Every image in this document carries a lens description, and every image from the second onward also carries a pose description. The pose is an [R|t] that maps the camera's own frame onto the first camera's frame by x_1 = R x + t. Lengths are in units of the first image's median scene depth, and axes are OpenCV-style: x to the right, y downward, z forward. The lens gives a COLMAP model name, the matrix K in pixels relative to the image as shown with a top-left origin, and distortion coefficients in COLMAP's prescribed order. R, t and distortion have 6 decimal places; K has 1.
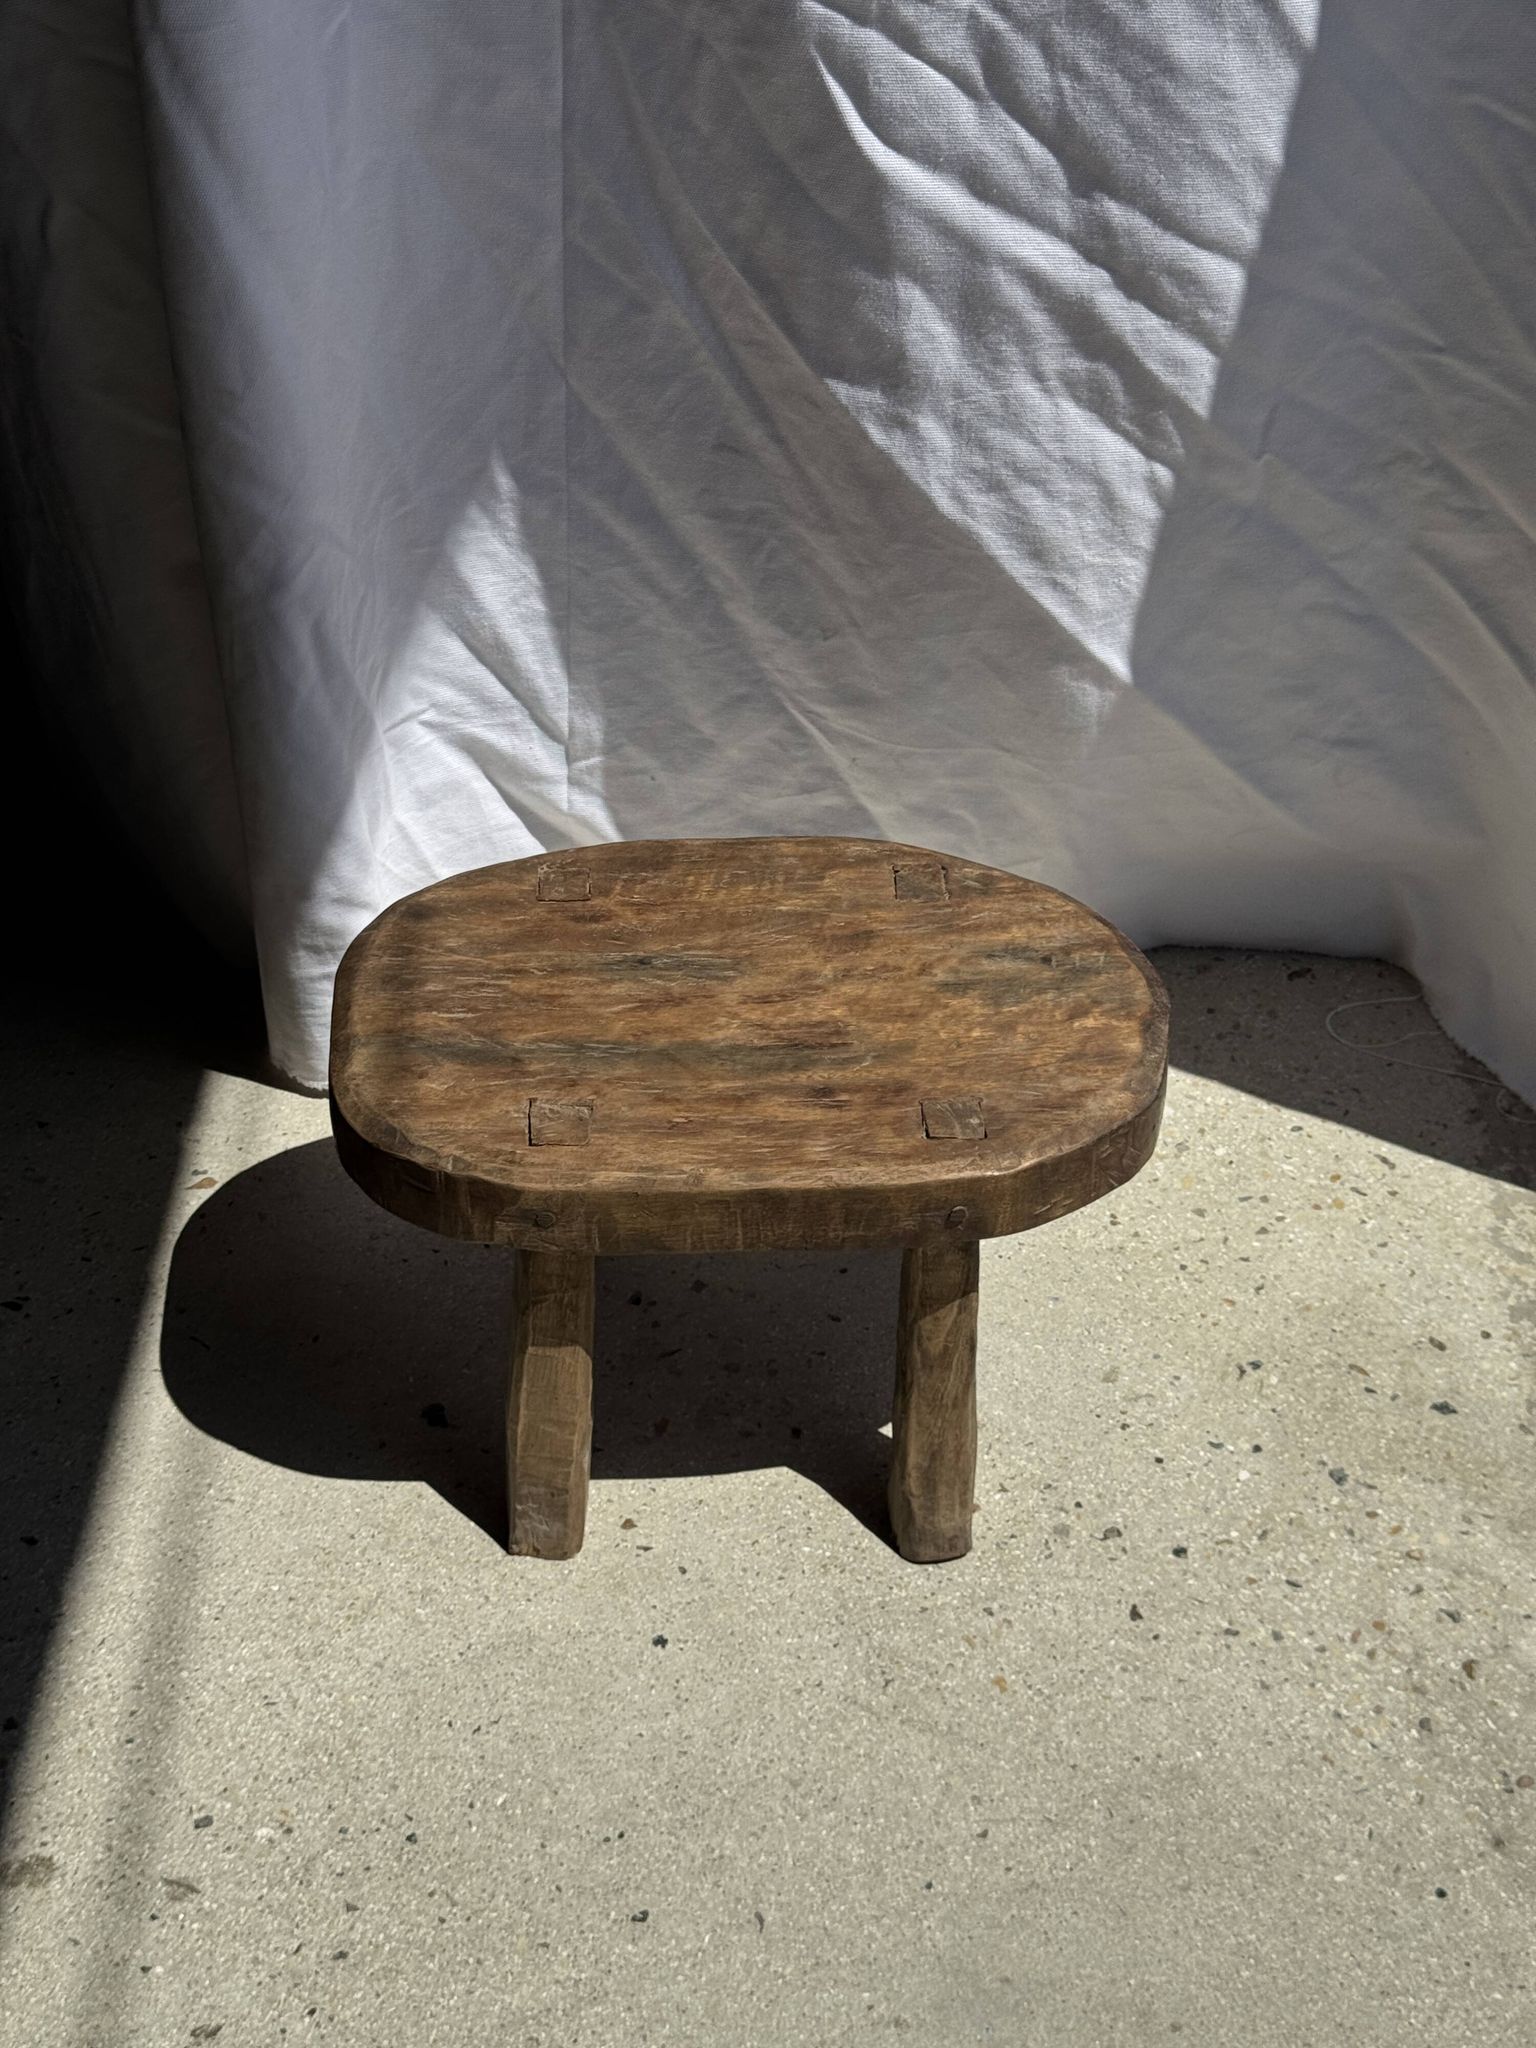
lens RADIAL K [[2821.5, 0, 753.2], [0, 2821.5, 967.4], [0, 0, 1]] dist [0.106398, 0.000000]
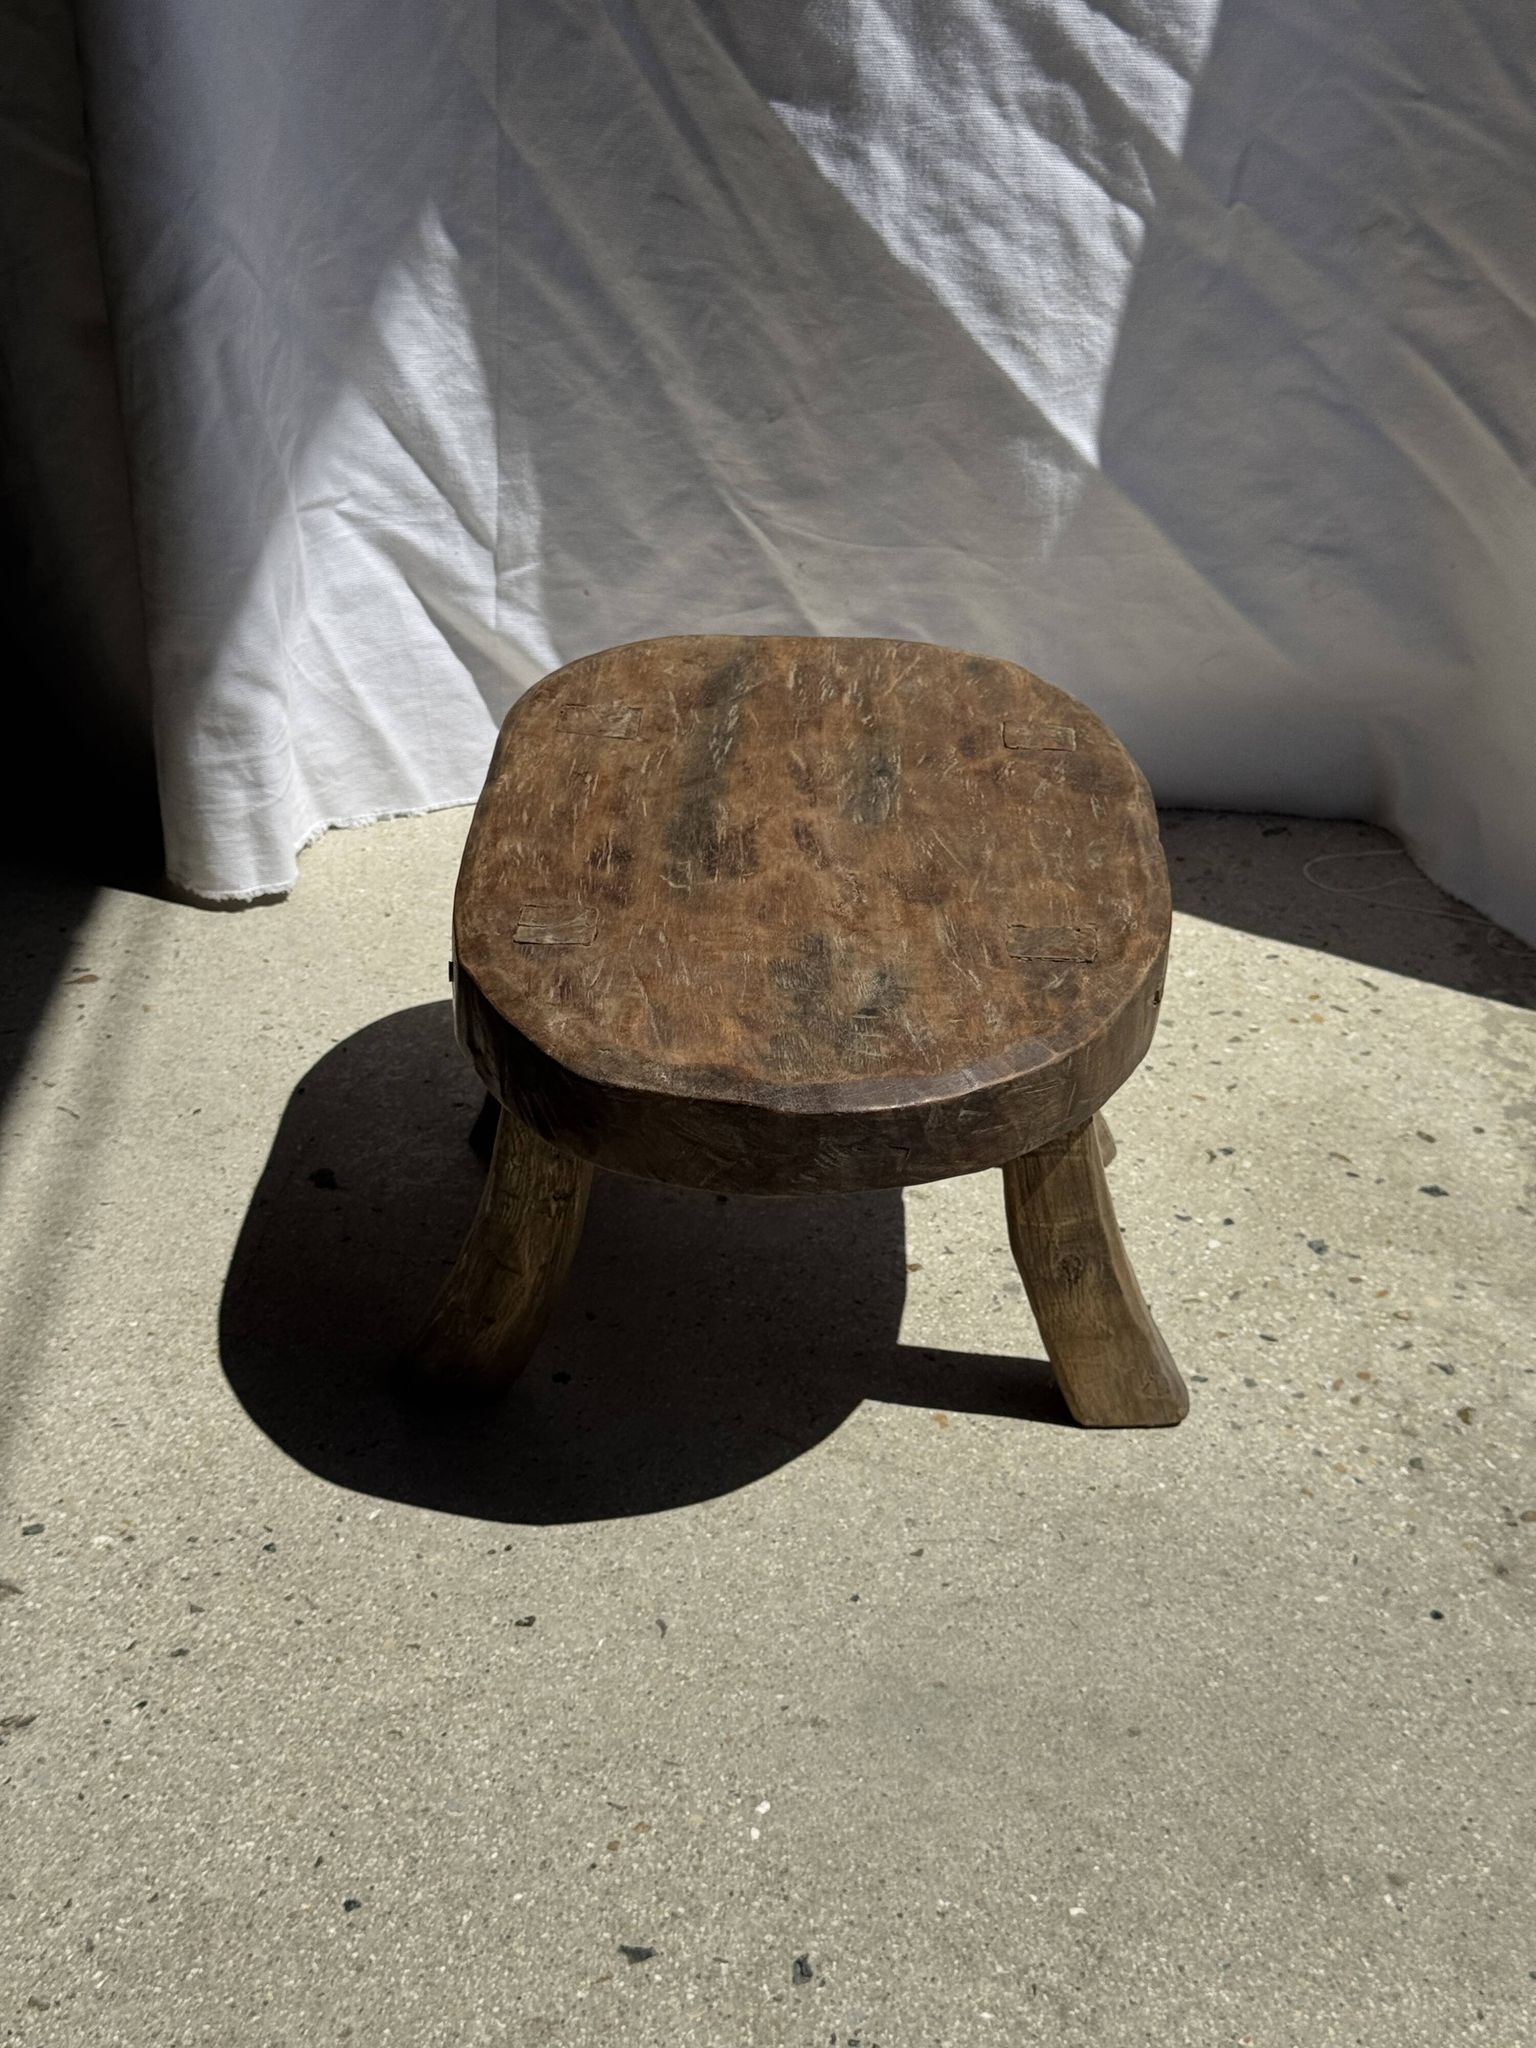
lens RADIAL K [[2821.5, 0, 747.9], [0, 2821.5, 1003.8], [0, 0, 1]] dist [0.106398, 0.000000]
pose [[0.999858, 0.015899, 0.005552, 0.018784], [-0.015178, 0.993597, -0.111955, 0.215313], [-0.007296, 0.111855, 0.993698, 0.099845]]
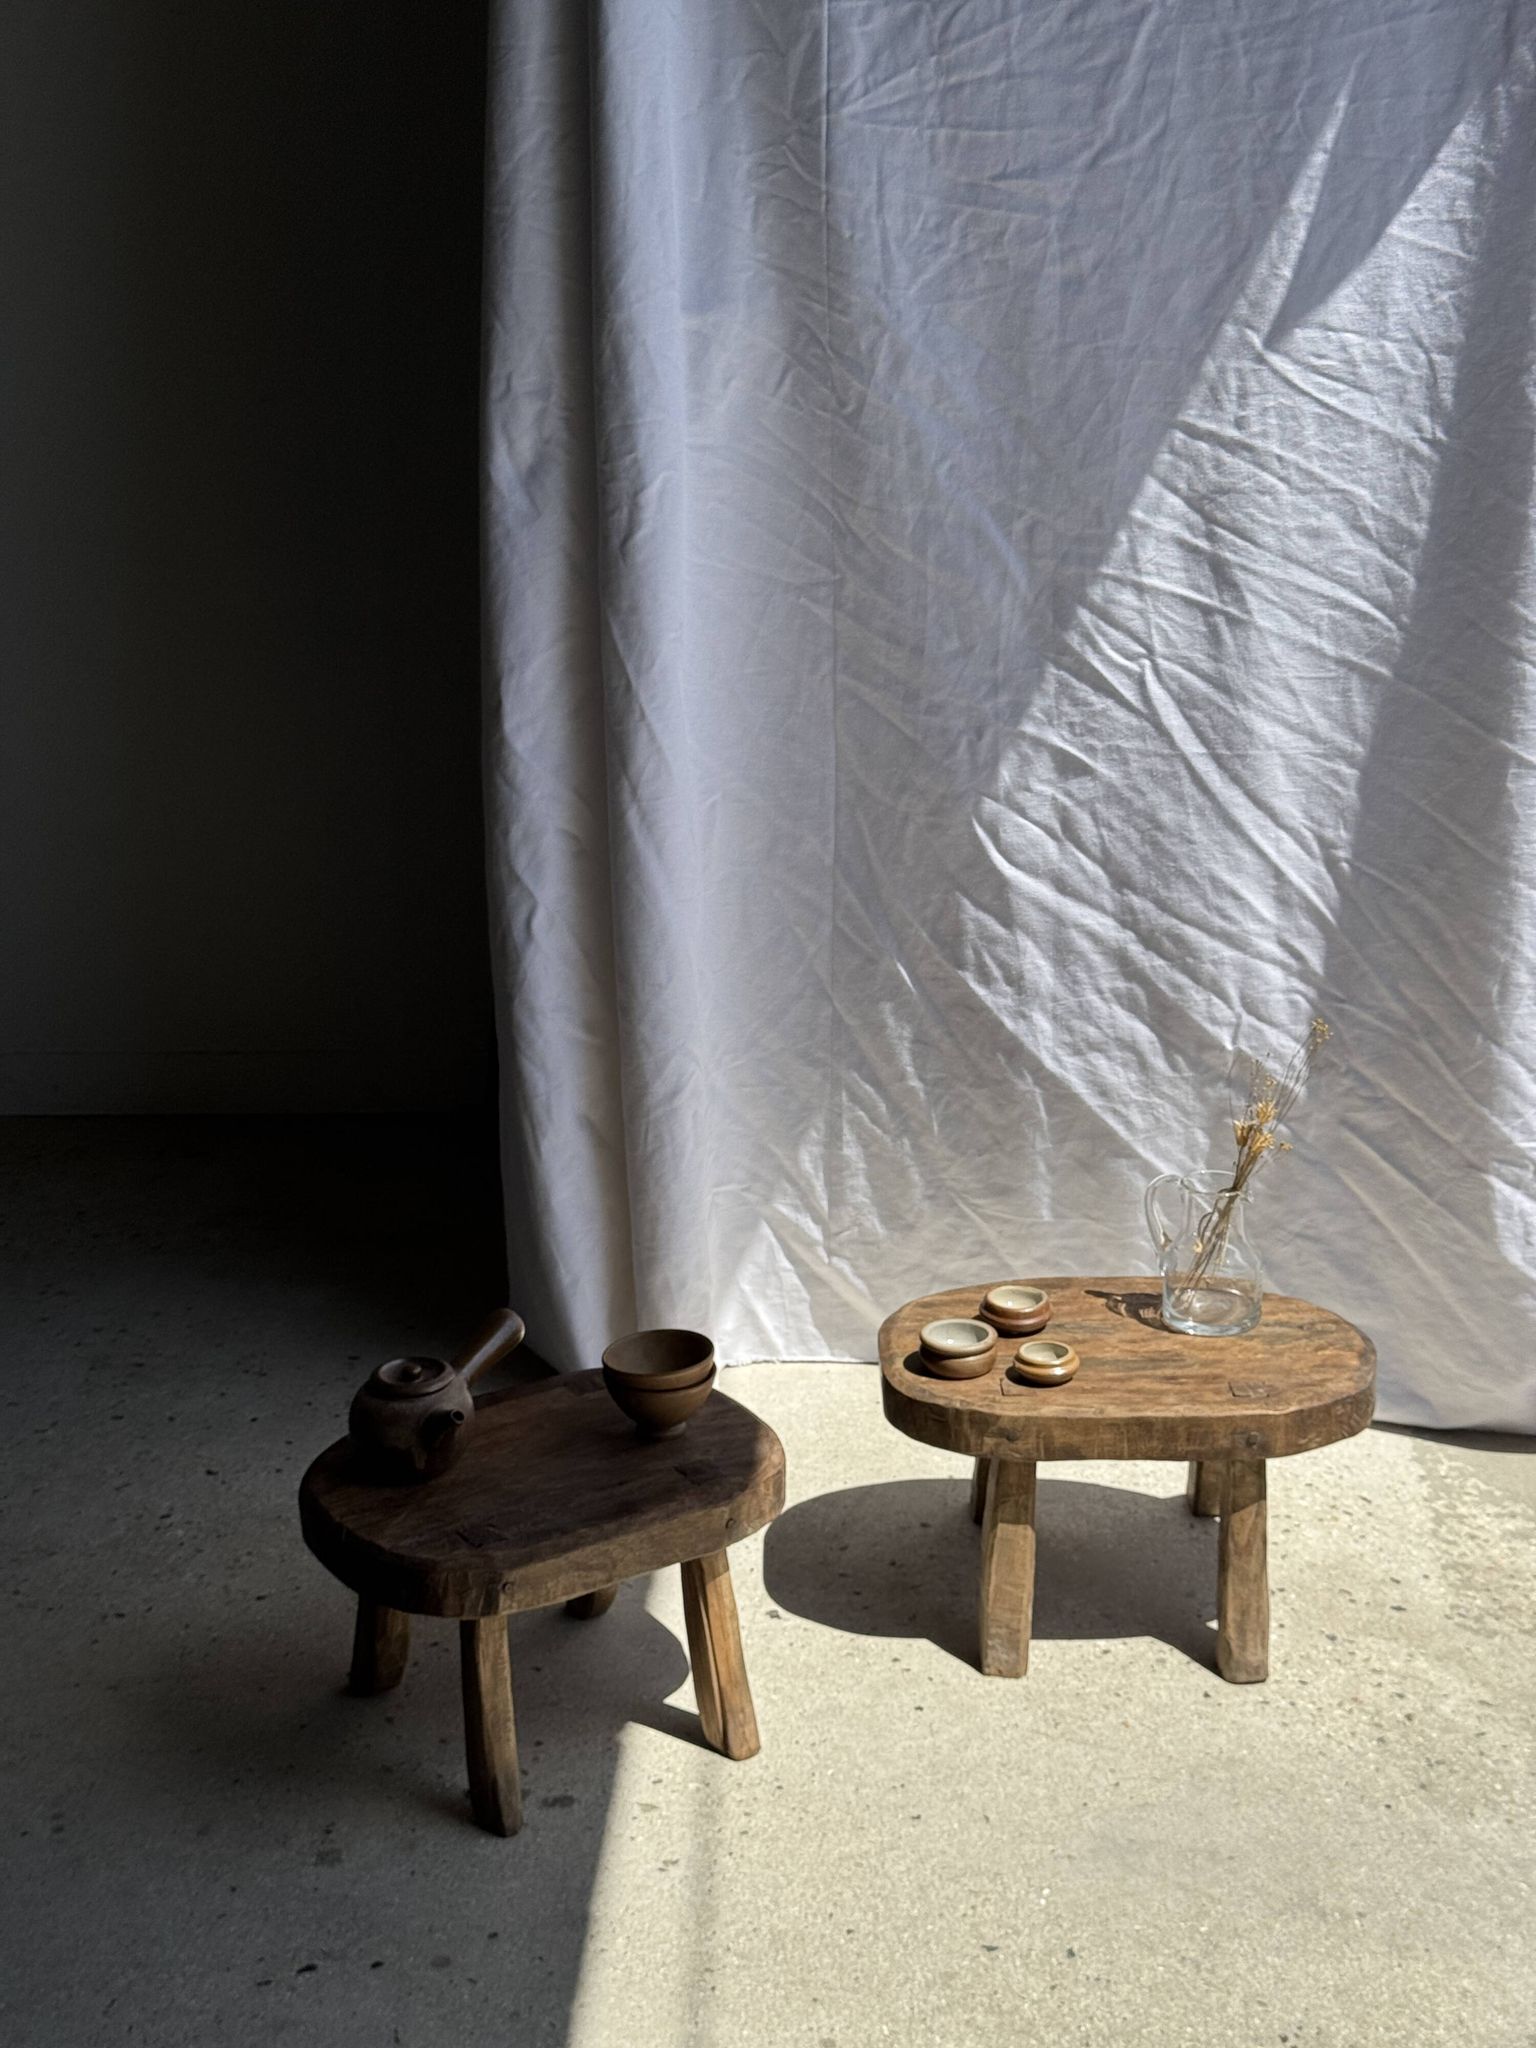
lens RADIAL K [[2821.5, 0, 745.3], [0, 2821.5, 1011.8], [0, 0, 1]] dist [0.106398, 0.000000]
pose [[0.998447, -0.024521, -0.050015, -0.039885], [0.006455, 0.942777, -0.333361, 0.399423], [0.055327, 0.332520, 0.941472, -0.697960]]
